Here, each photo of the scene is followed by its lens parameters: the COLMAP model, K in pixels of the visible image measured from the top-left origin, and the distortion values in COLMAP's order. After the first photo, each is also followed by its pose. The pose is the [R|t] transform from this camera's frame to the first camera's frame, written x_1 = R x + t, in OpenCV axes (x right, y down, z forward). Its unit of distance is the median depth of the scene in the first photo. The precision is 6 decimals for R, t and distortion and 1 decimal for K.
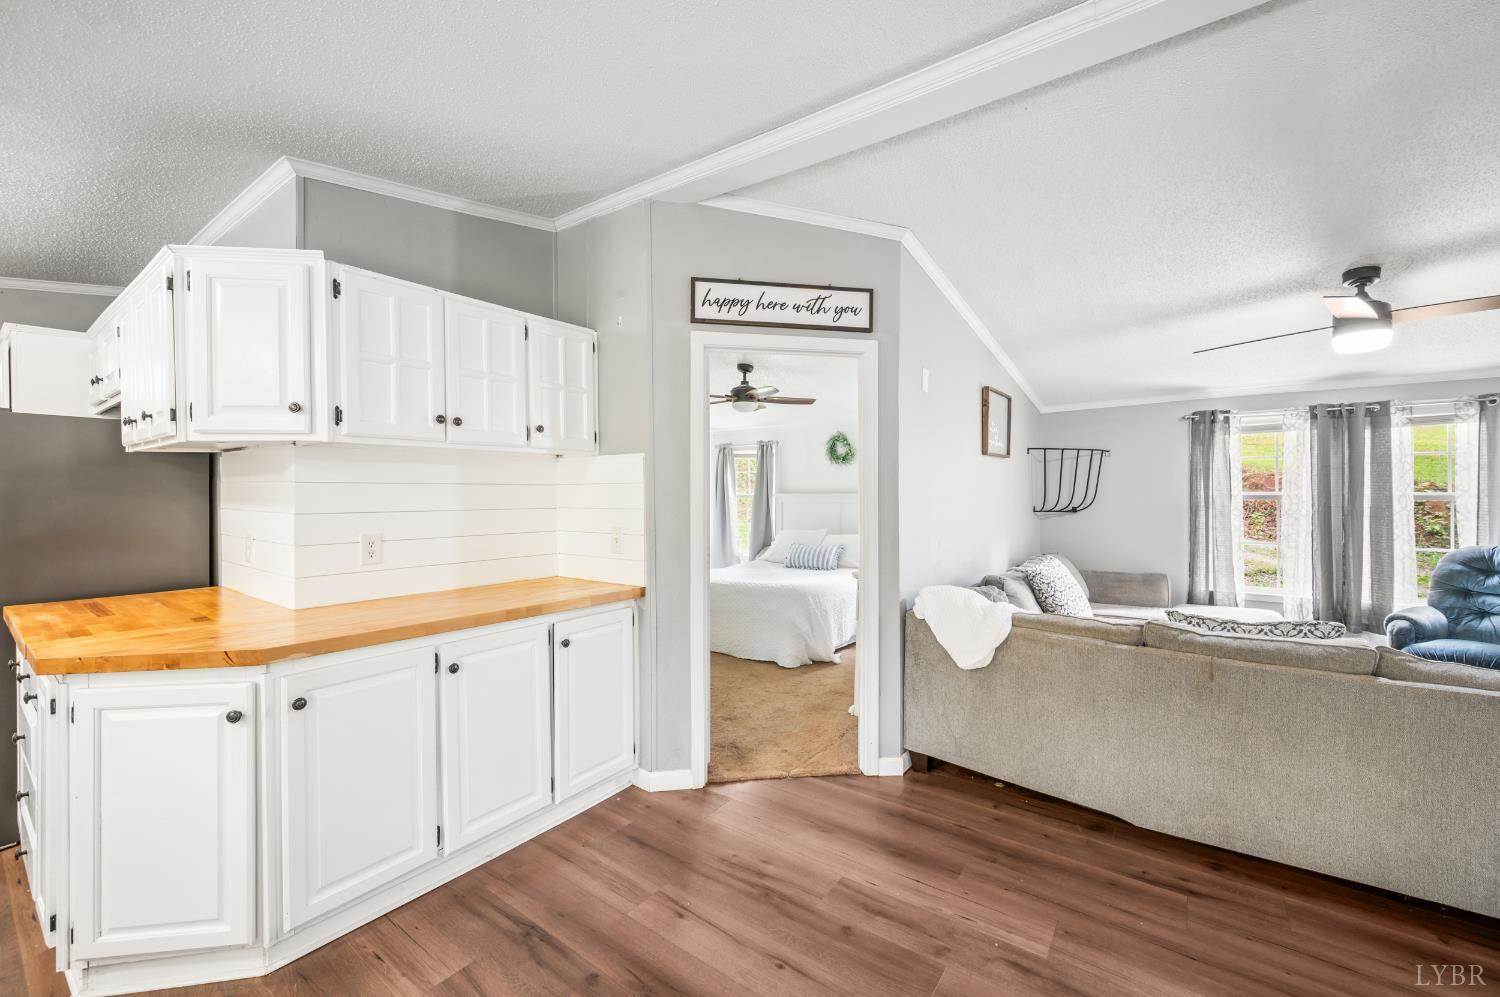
lens RADIAL K [[604.5, 0, 754.1], [0, 604.5, 497.7], [0, 0, 1]] dist [0.002404, -0.000478]
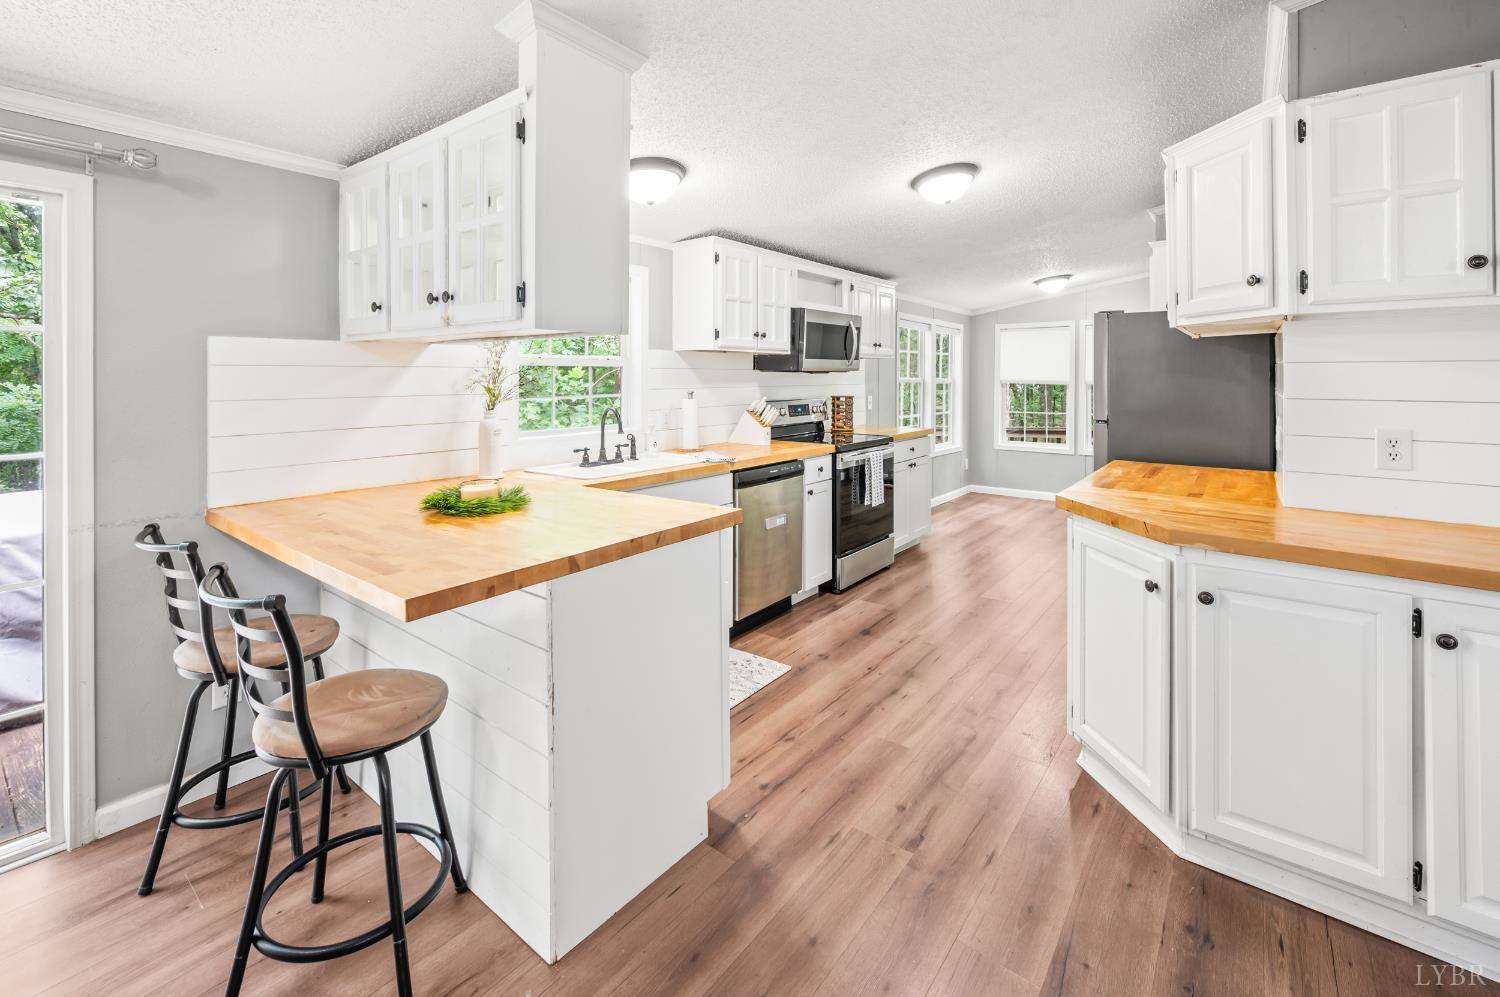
lens RADIAL K [[656.3, 0, 744.0], [0, 656.3, 381.1], [0, 0, 1]] dist [0.000027, 0.000563]
pose [[-0.037694, 0.010615, -0.999233, 0.175483], [-0.013263, 0.999850, 0.011122, 0.000901], [0.999201, 0.013672, -0.037548, 0.188038]]
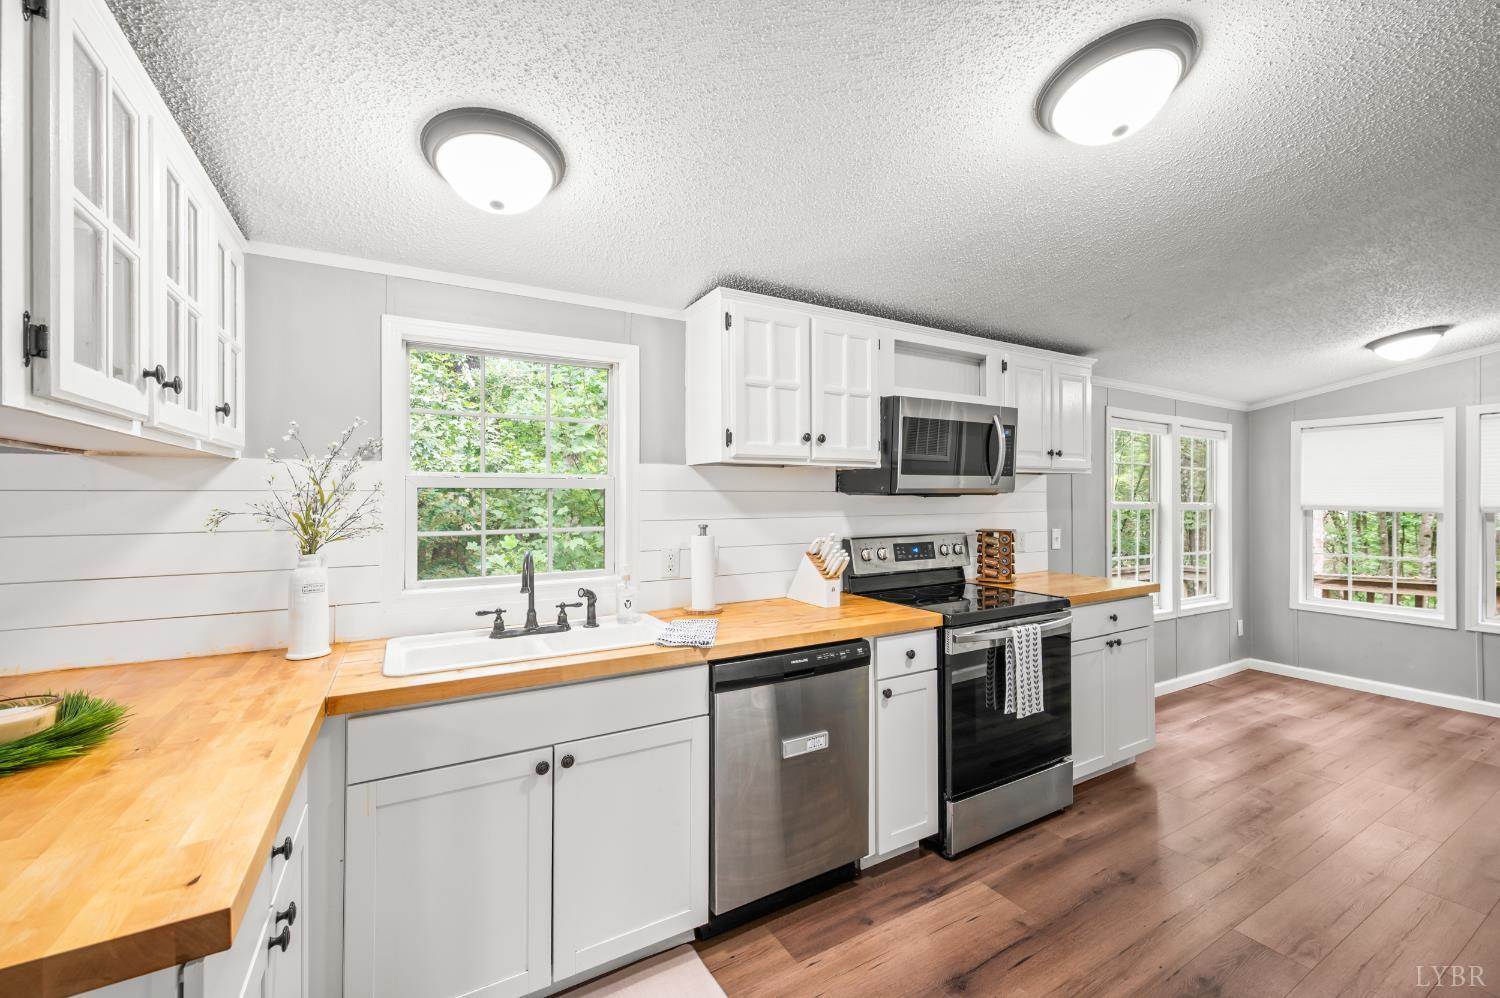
lens RADIAL K [[604.5, 0, 756.8], [0, 604.5, 497.0], [0, 0, 1]] dist [0.002404, -0.000478]
pose [[-0.402223, -0.000061, -0.915542, -0.434747], [-0.008652, 0.999956, 0.003734, -0.003621], [0.915501, 0.009423, -0.402205, 0.435794]]
